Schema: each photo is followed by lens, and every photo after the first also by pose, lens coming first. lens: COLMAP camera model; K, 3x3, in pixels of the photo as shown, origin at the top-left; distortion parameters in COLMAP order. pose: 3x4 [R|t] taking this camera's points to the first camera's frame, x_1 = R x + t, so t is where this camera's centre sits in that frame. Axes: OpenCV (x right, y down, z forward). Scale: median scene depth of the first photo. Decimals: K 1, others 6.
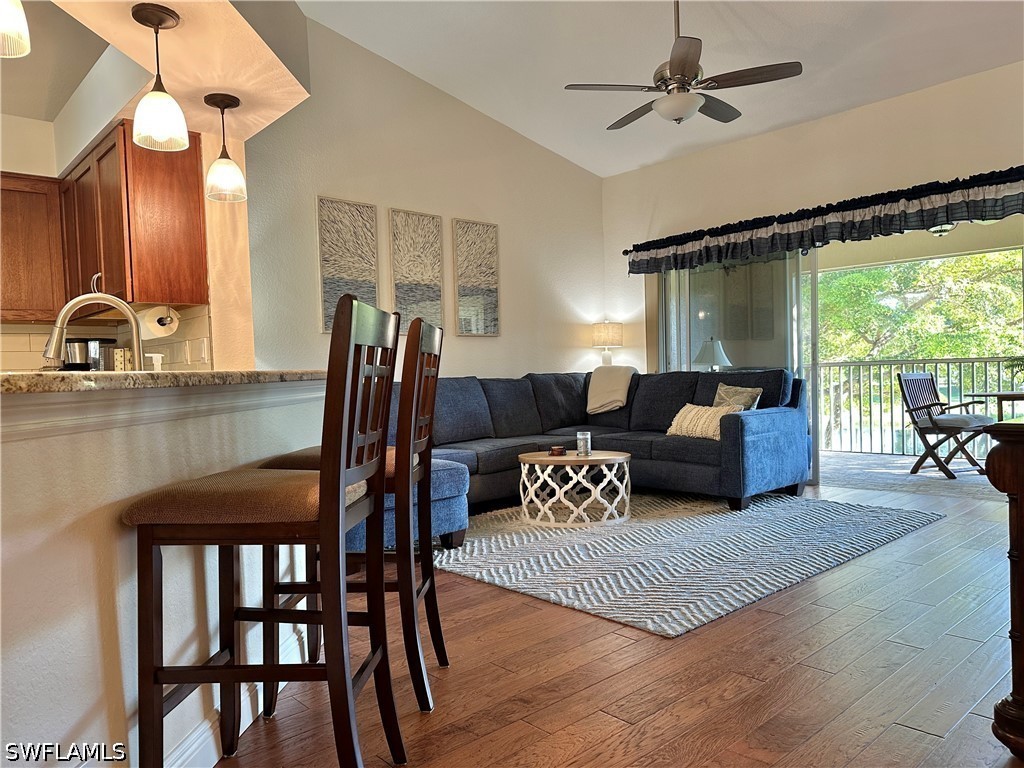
lens RADIAL K [[712.0, 0, 509.5], [0, 712.0, 396.2], [0, 0, 1]] dist [0.002702, -0.051147]
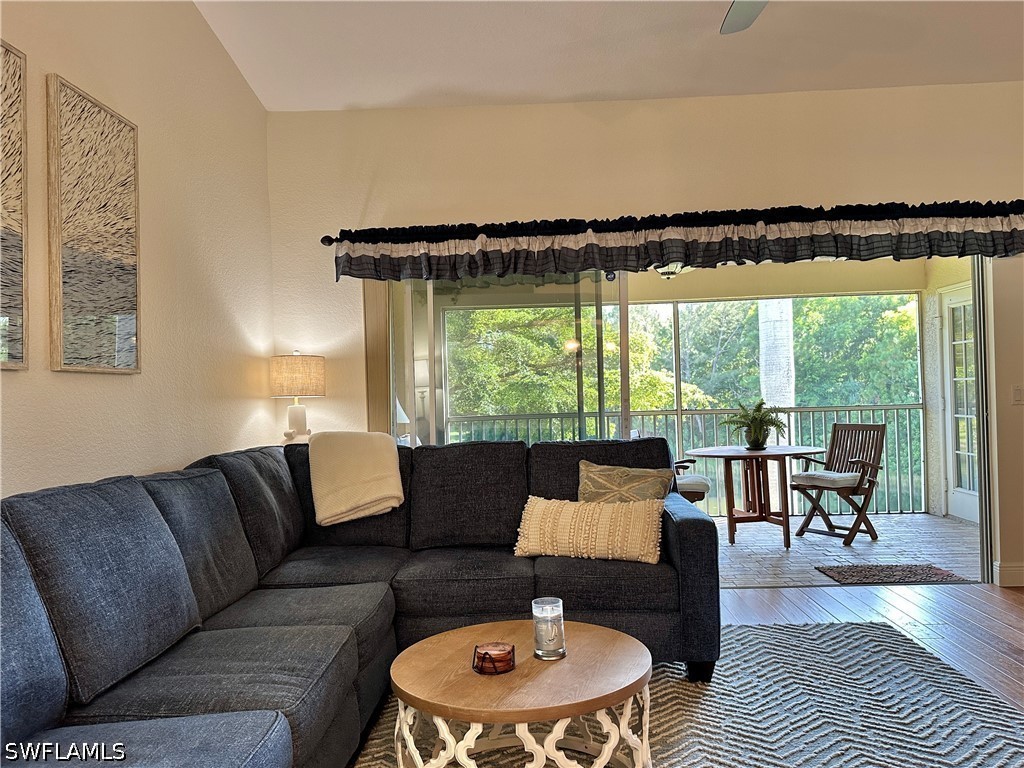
lens RADIAL K [[706.7, 0, 514.1], [0, 706.7, 389.8], [0, 0, 1]] dist [0.086759, -0.115292]
pose [[0.693975, 0.016486, 0.719810, -0.180785], [0.031018, 0.998125, -0.052765, -0.045651], [-0.719331, 0.058945, 0.692163, 0.543204]]
